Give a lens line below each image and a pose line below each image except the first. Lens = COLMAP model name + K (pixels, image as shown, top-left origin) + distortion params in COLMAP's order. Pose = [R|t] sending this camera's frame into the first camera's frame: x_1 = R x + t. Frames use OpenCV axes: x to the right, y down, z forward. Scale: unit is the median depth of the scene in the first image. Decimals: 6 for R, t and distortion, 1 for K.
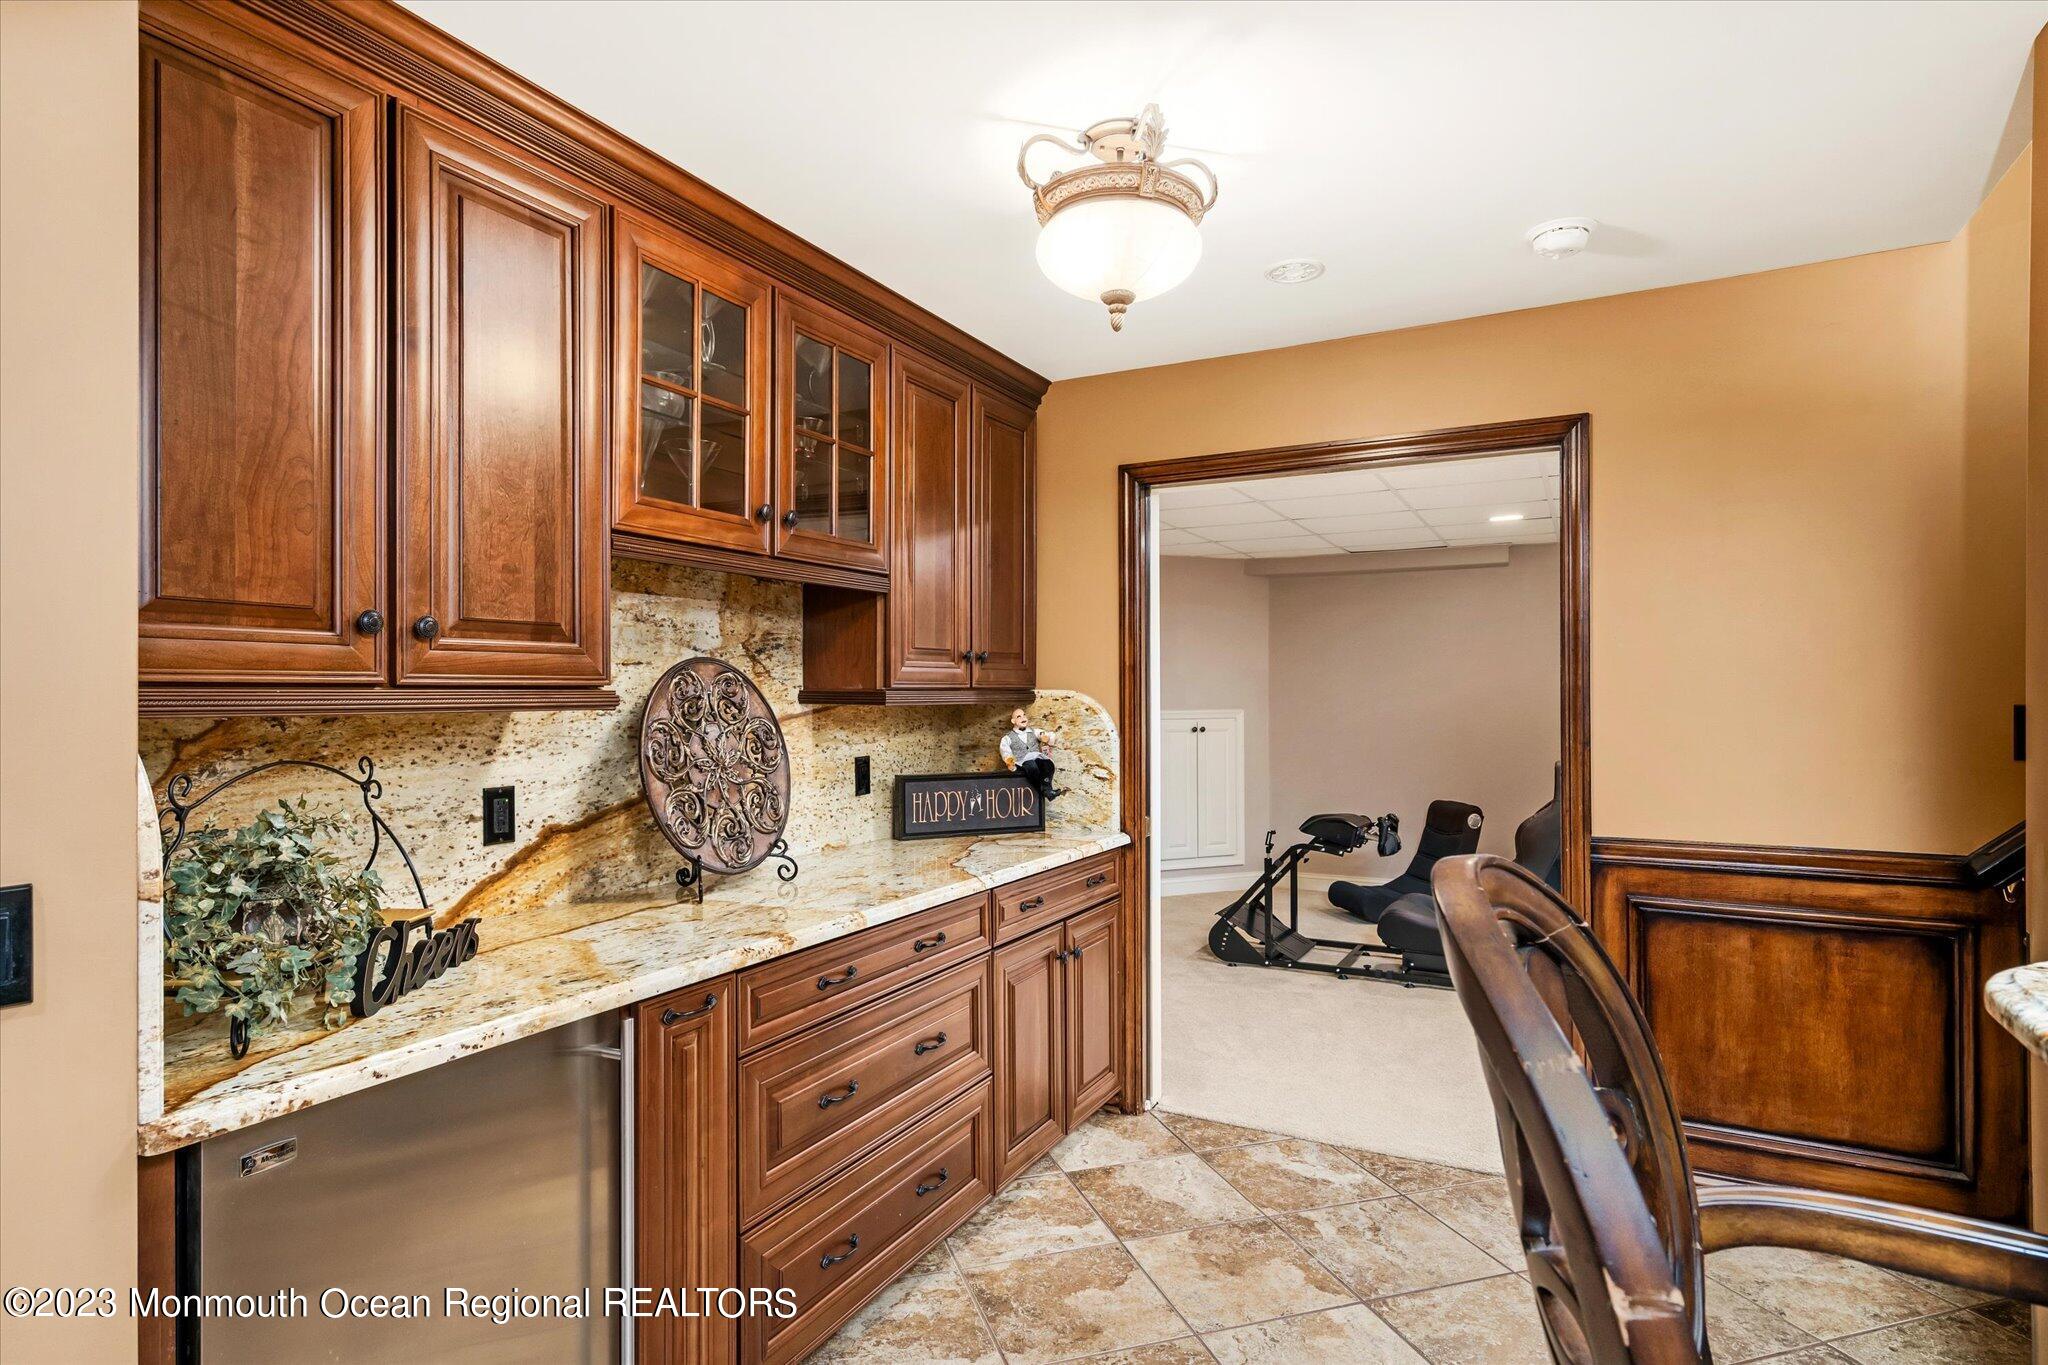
lens RADIAL K [[1072.5, 0, 1024.0], [0, 1072.5, 682.5], [0, 0, 1]] dist [0.000818, 0.000295]
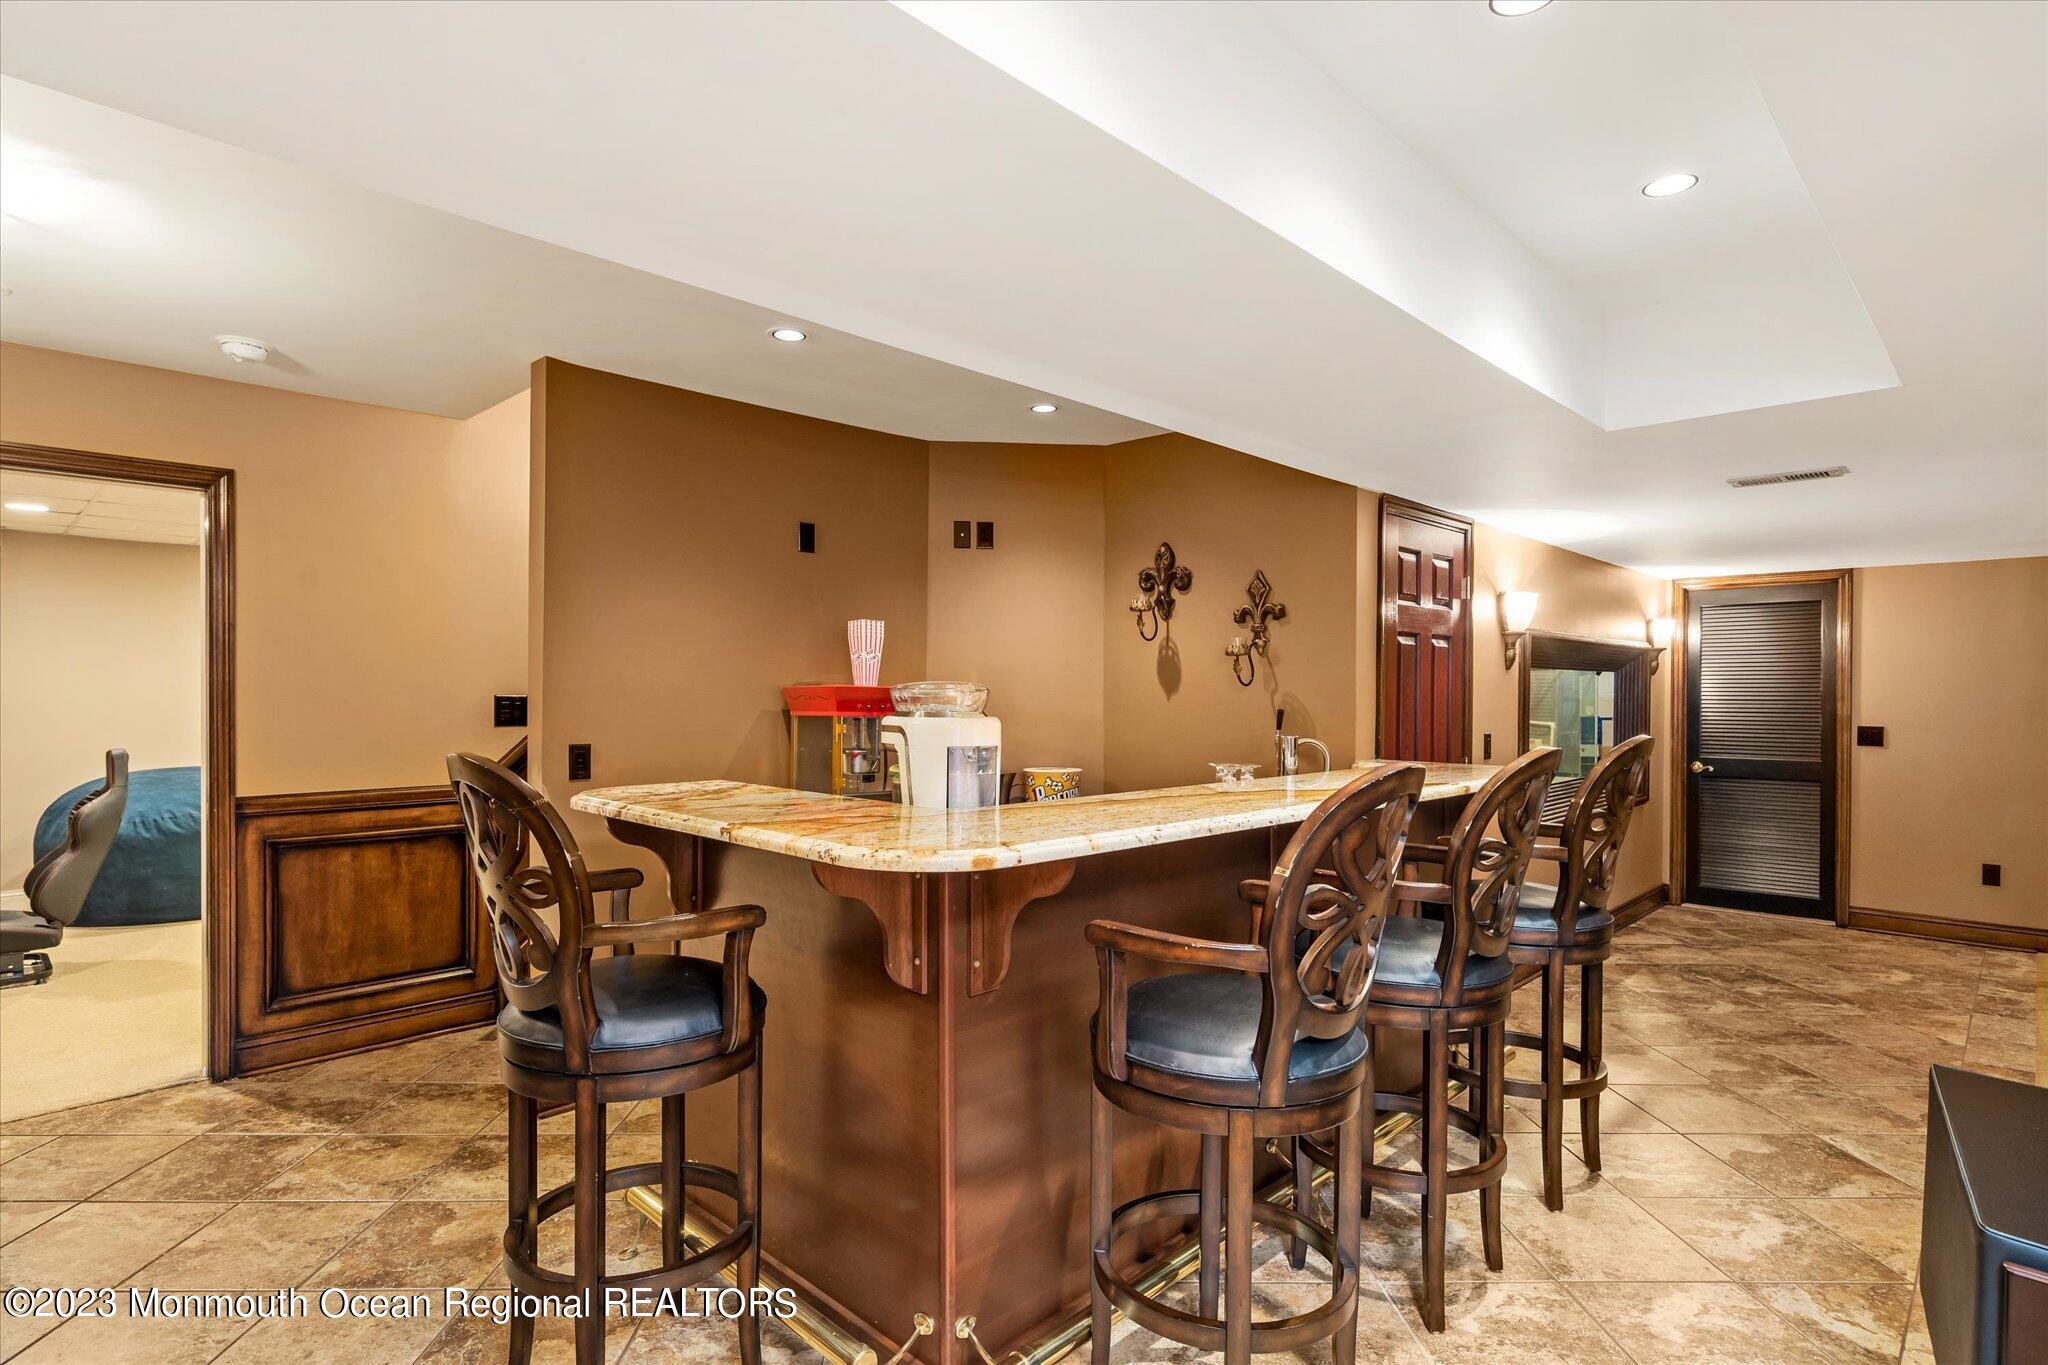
lens RADIAL K [[1072.5, 0, 1024.0], [0, 1072.5, 682.5], [0, 0, 1]] dist [0.000818, 0.000295]
pose [[0.275458, 0.004071, 0.961304, -0.486761], [-0.011303, 0.999936, -0.000996, -0.005780], [-0.961247, -0.010591, 0.275487, -0.289634]]
